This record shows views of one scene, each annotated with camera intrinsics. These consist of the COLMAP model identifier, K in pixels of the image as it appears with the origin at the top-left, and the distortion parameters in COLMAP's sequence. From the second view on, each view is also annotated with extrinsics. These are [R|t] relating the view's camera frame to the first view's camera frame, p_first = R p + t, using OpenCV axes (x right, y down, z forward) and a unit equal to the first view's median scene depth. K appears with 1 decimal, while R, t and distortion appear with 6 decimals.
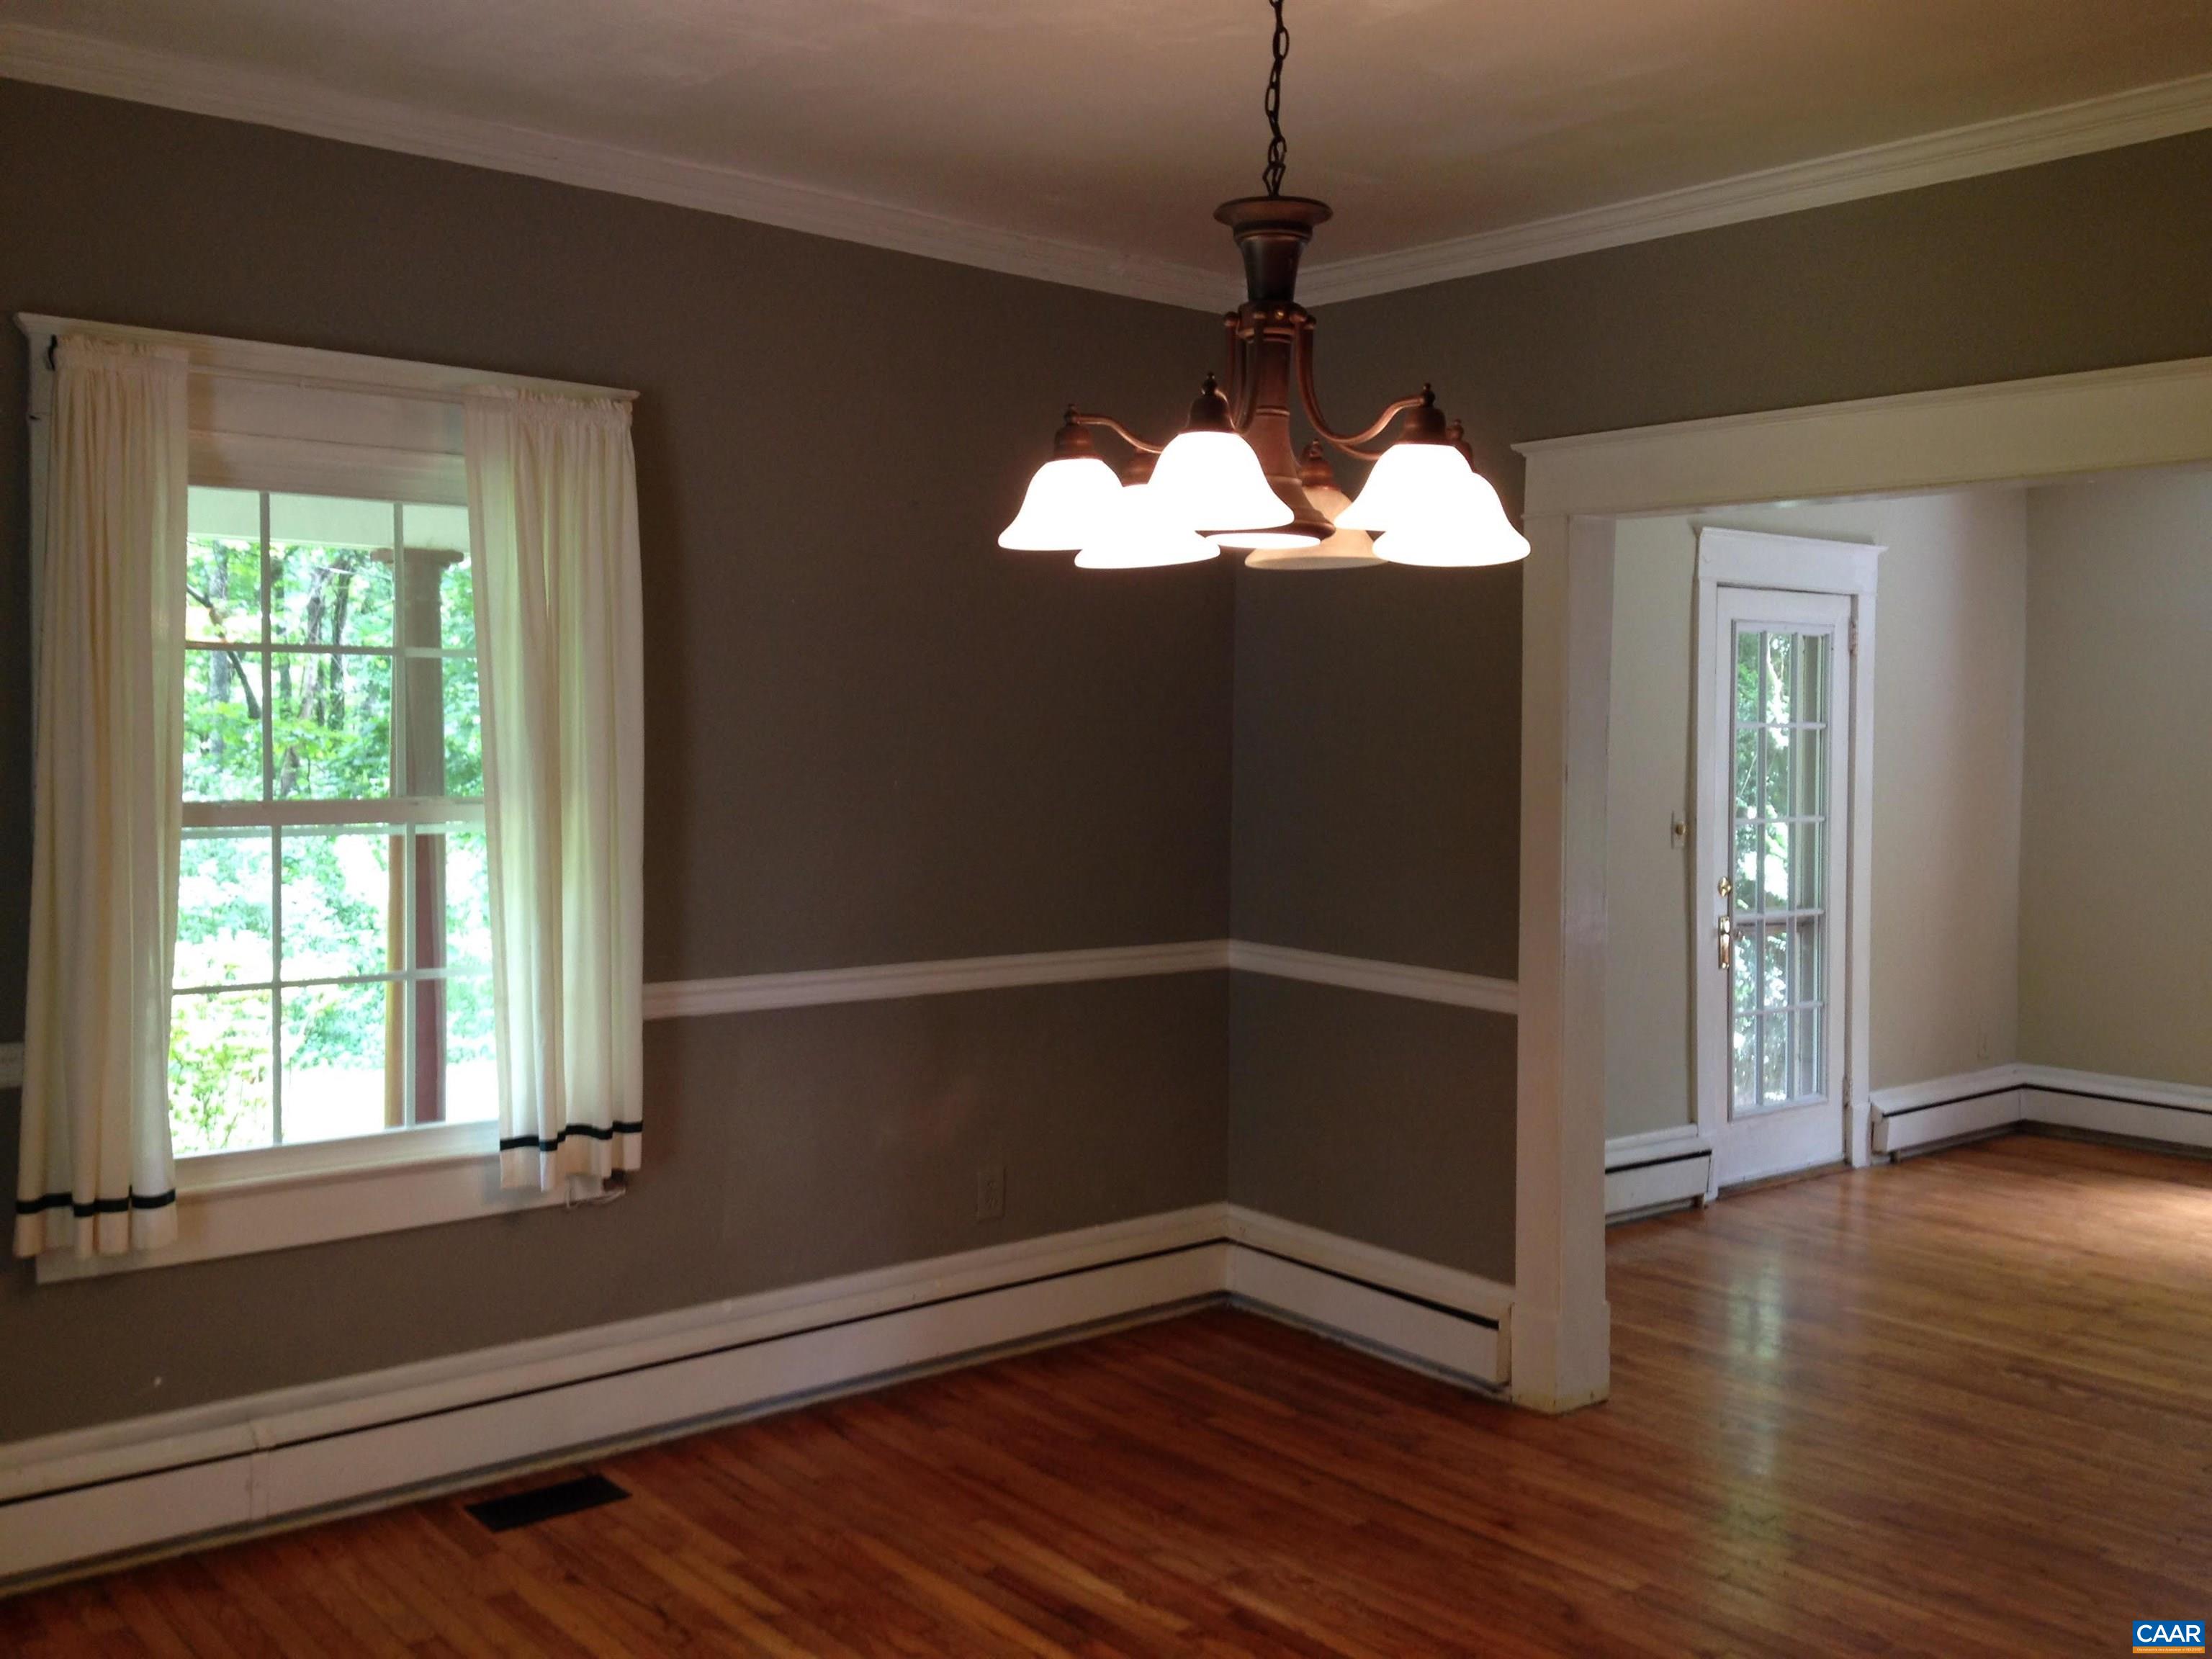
lens RADIAL K [[2065.3, 0, 1106.0], [0, 2065.3, 829.5], [0, 0, 1]] dist [0.075811, -0.000047]
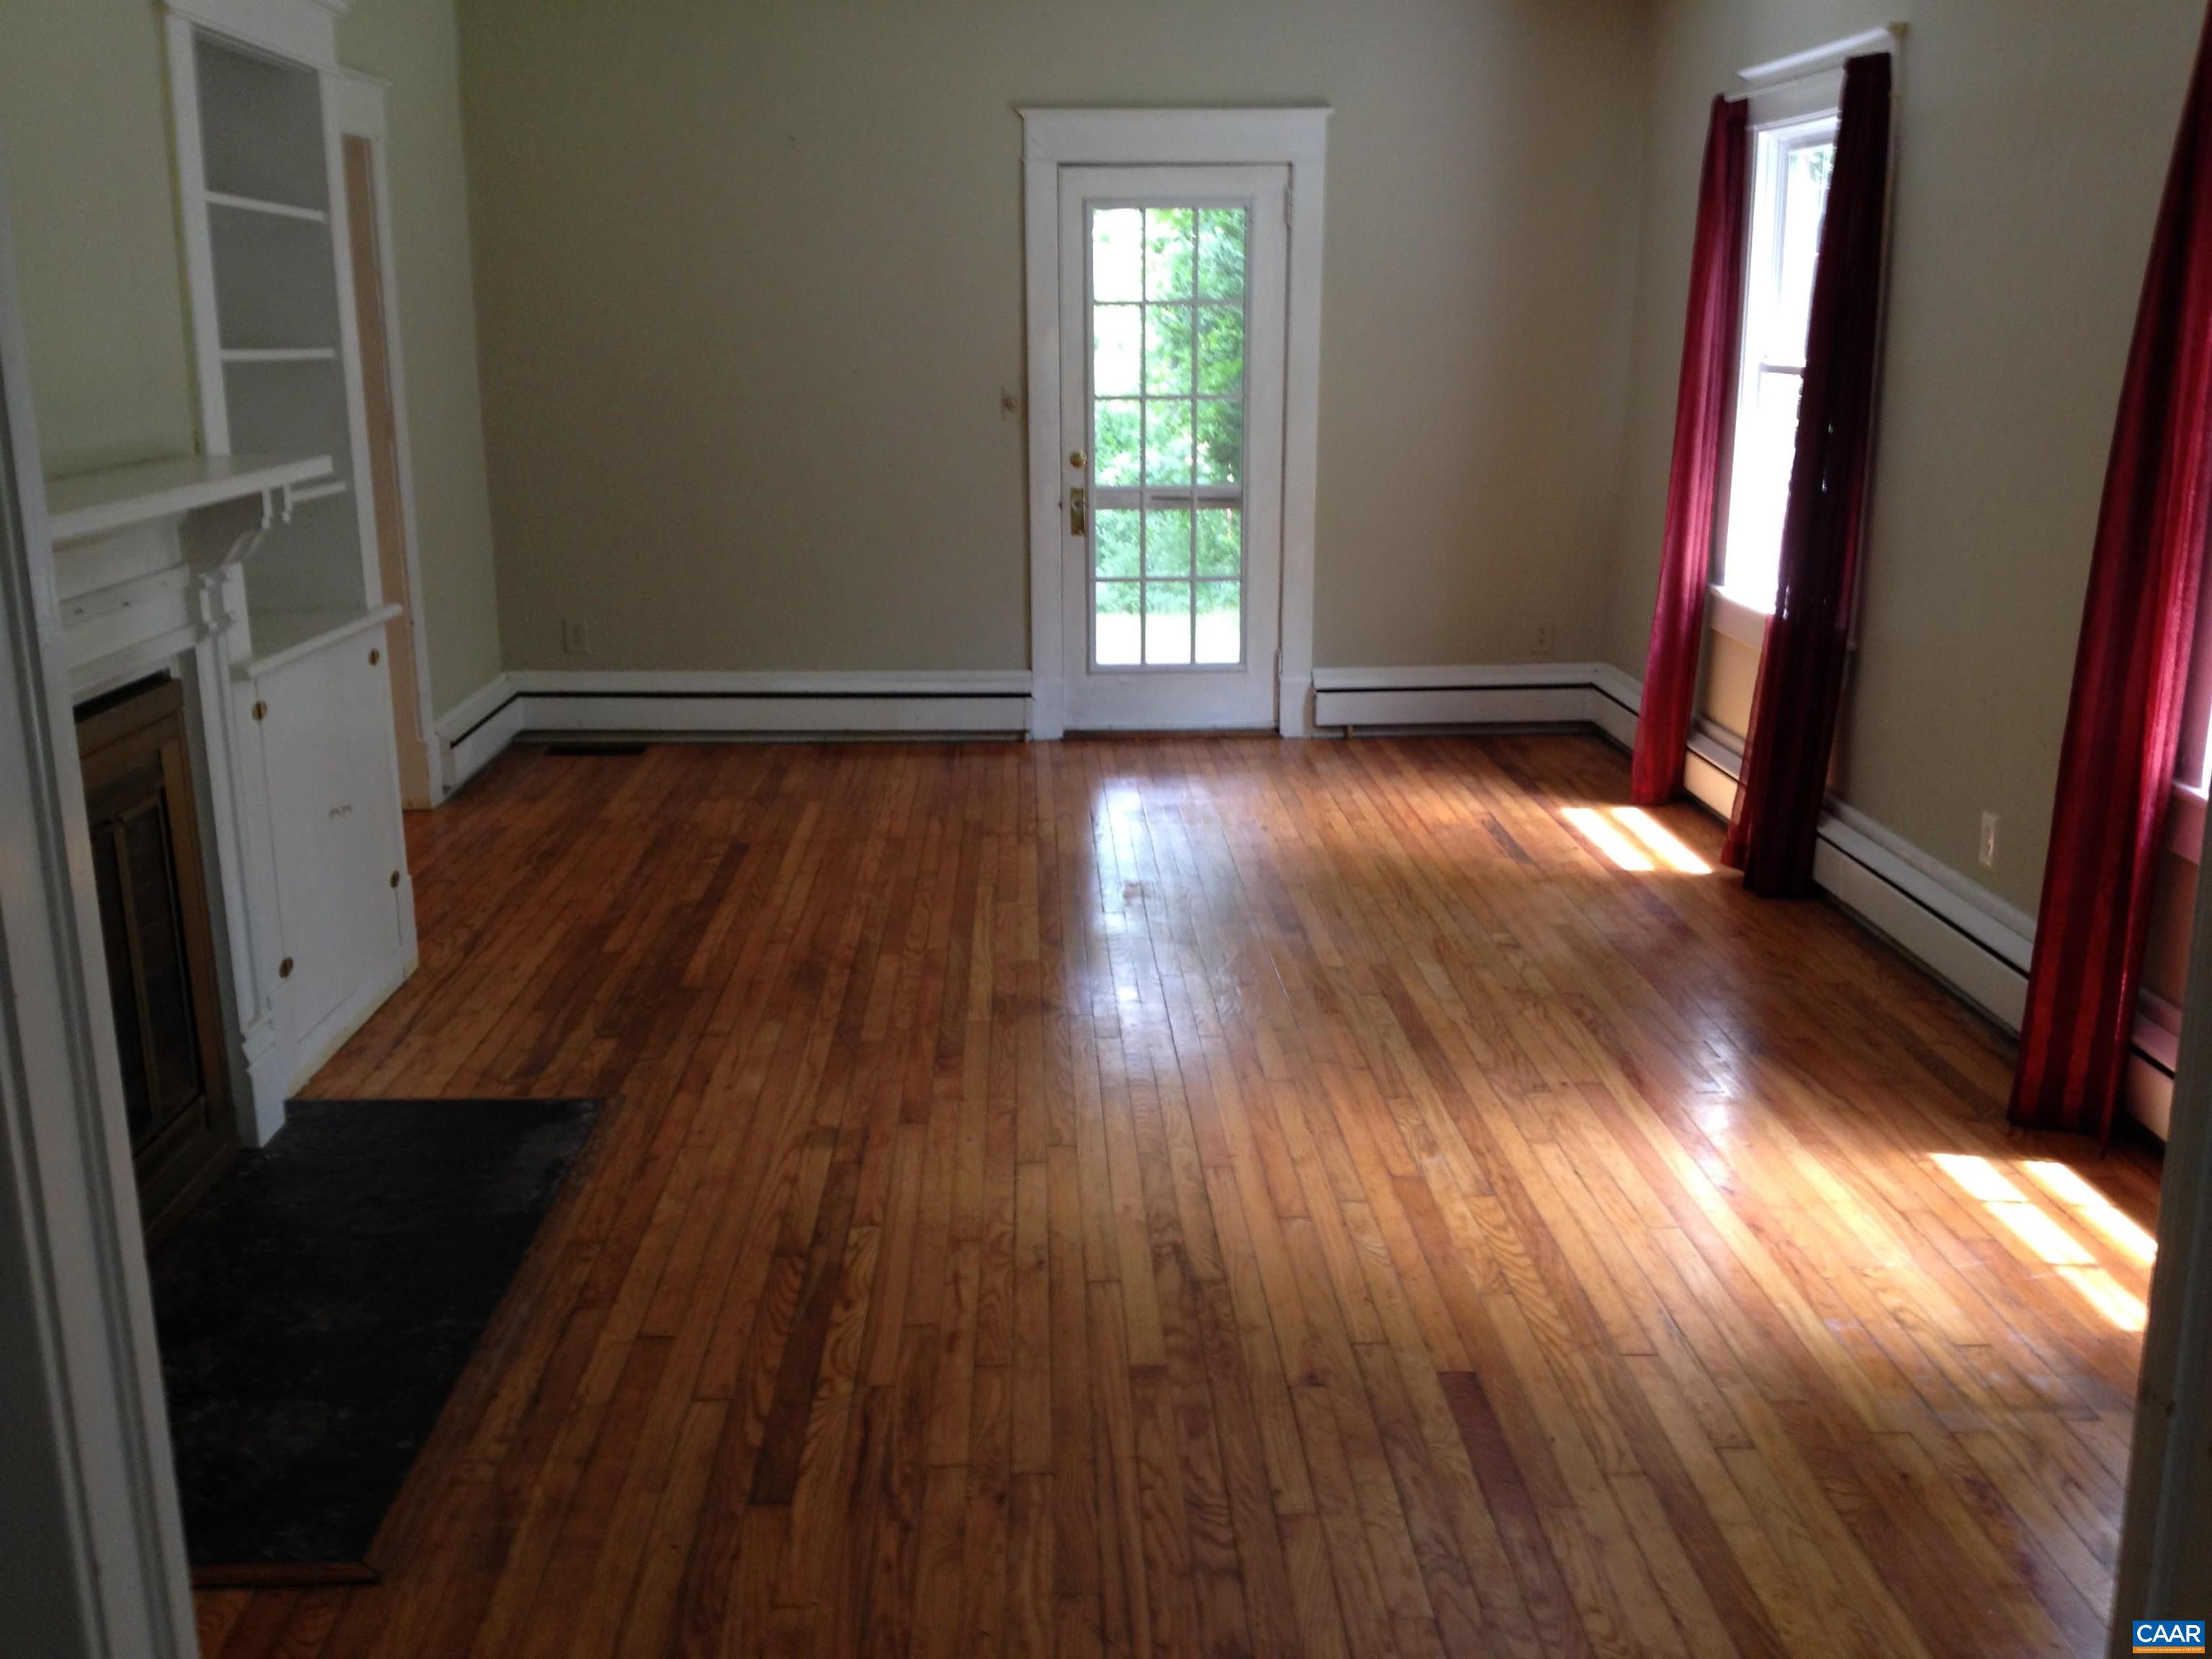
lens RADIAL K [[2065.3, 0, 1106.0], [0, 2065.3, 829.5], [0, 0, 1]] dist [0.075811, -0.000047]
pose [[0.790452, 0.143819, -0.595401, 0.984322], [-0.021954, 0.978072, 0.207107, -0.006725], [0.612131, -0.150637, 0.776276, 0.141424]]
